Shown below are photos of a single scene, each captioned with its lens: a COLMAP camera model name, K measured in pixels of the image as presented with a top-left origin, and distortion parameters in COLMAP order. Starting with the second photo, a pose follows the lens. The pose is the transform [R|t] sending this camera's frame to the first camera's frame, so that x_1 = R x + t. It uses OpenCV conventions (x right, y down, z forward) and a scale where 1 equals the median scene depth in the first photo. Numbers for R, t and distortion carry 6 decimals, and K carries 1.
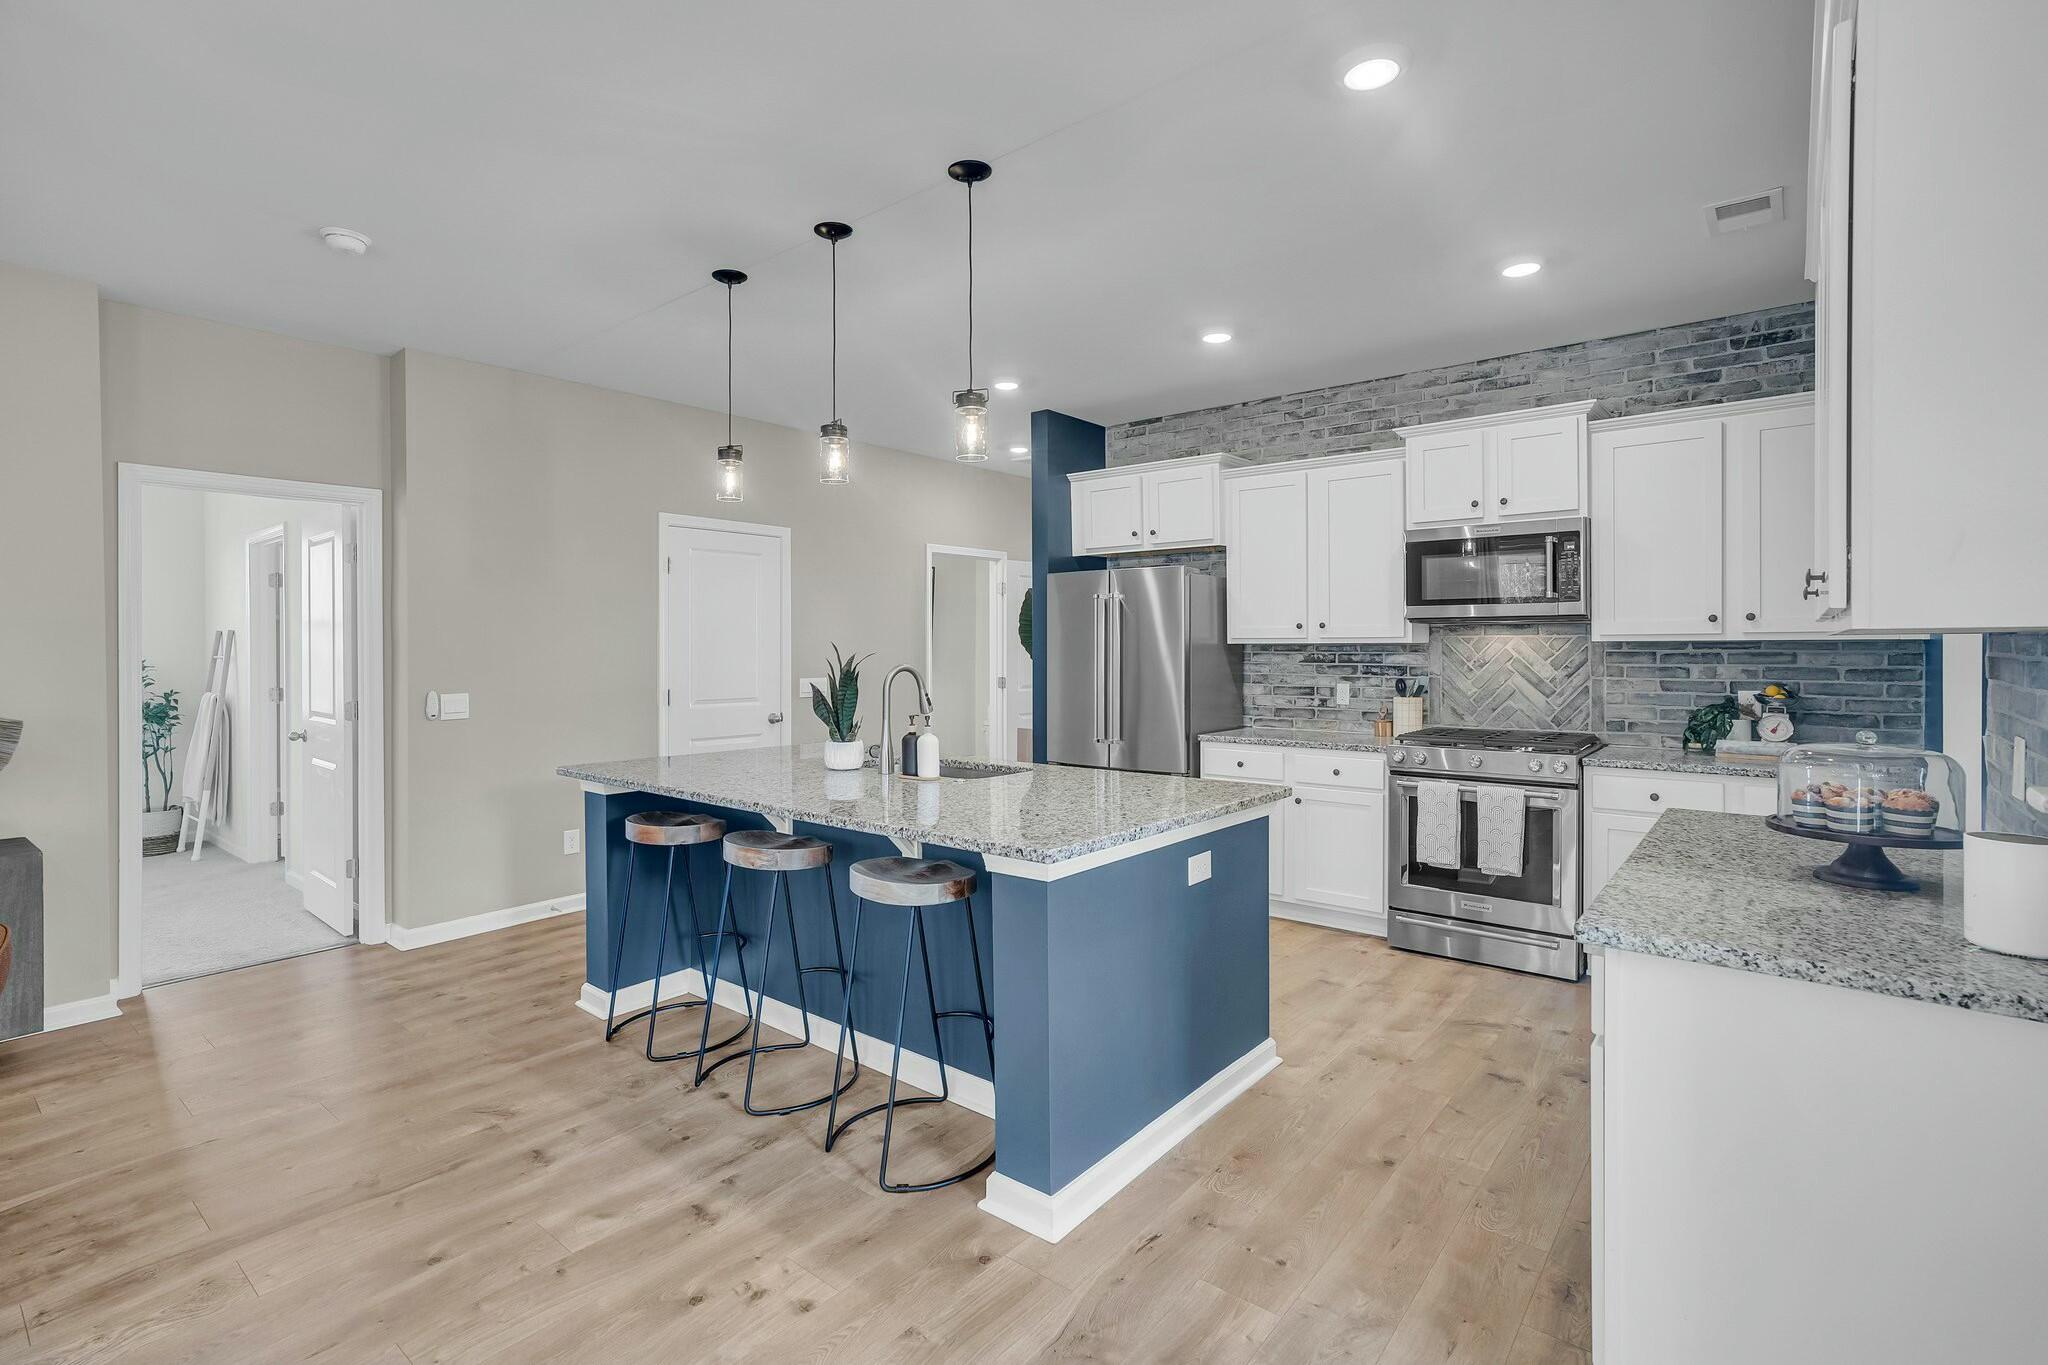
lens RADIAL K [[967.6, 0, 1014.0], [0, 967.6, 662.3], [0, 0, 1]] dist [-0.023723, 0.013836]
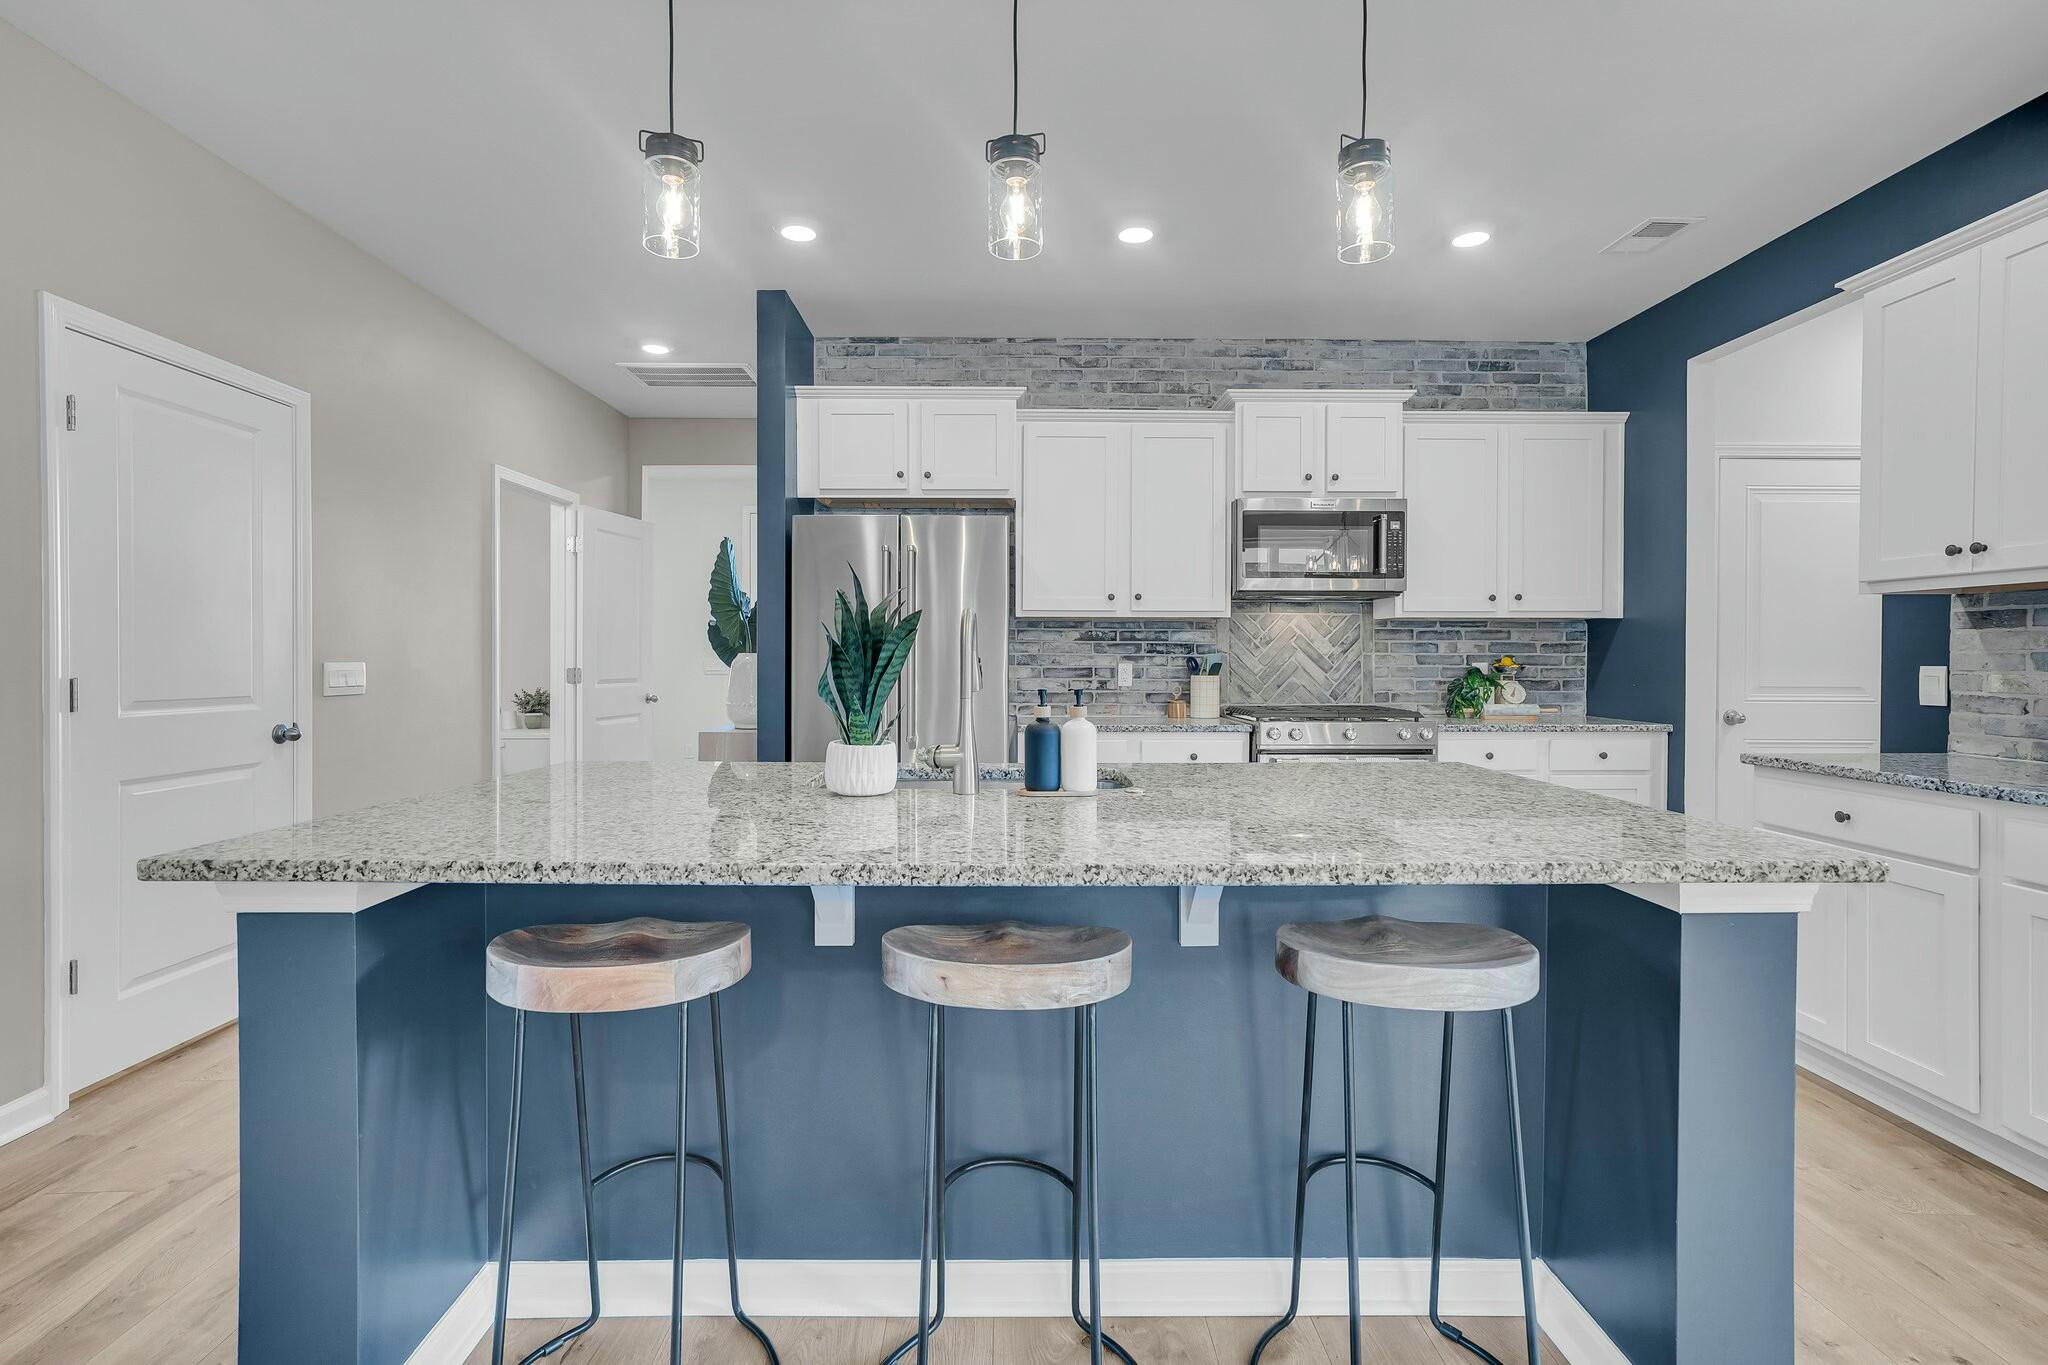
lens RADIAL K [[967.6, 0, 1062.2], [0, 967.6, 664.7], [0, 0, 1]] dist [-0.023723, 0.013836]
pose [[0.759360, -0.000789, 0.650670, -0.351089], [0.005046, 0.999976, -0.004677, 0.031657], [-0.650651, 0.006835, 0.759346, 0.394717]]
